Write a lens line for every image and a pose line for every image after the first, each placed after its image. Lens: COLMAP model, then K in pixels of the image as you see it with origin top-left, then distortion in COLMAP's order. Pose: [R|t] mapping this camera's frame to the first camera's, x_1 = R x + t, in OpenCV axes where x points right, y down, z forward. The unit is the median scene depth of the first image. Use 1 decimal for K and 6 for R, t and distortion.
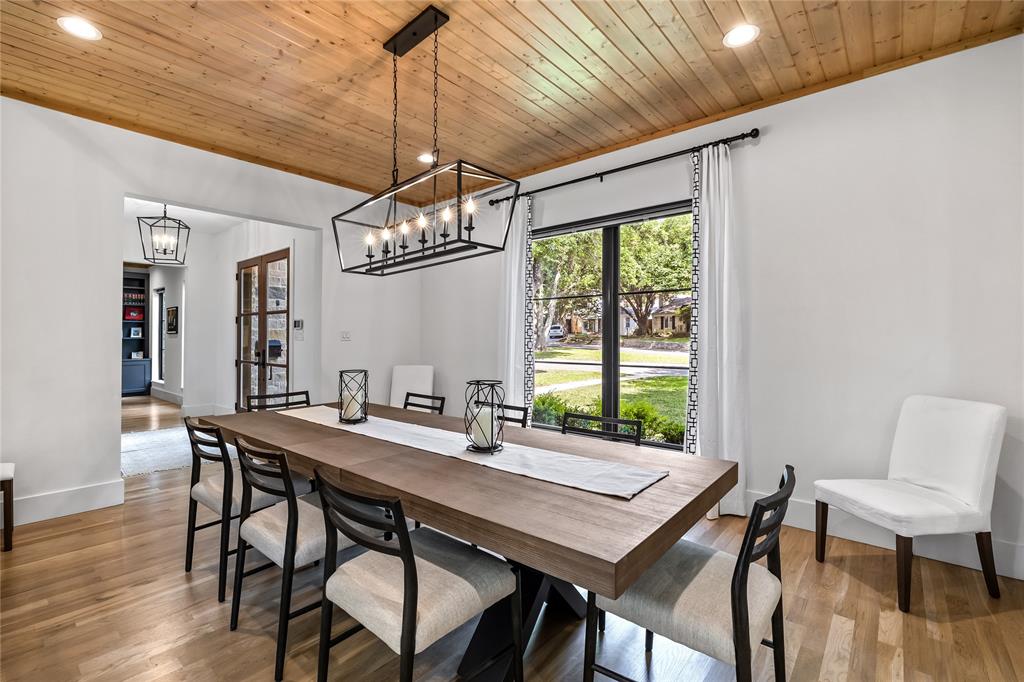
lens RADIAL K [[457.1, 0, 512.0], [0, 457.1, 337.2], [0, 0, 1]] dist [-0.007847, 0.002019]
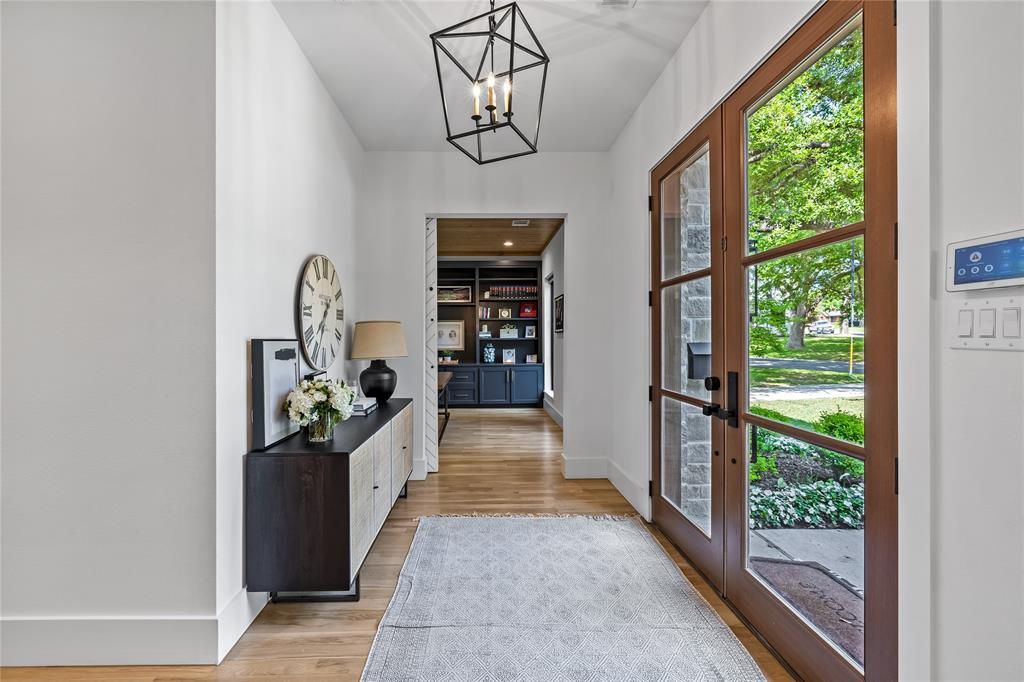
lens RADIAL K [[441.9, 0, 507.9], [0, 441.9, 340.4], [0, 0, 1]] dist [0.001279, -0.000306]
pose [[0.690355, -0.002902, -0.723465, -0.263557], [0.010806, 0.999922, 0.006300, -0.000259], [0.723390, -0.012166, 0.690333, 0.406932]]
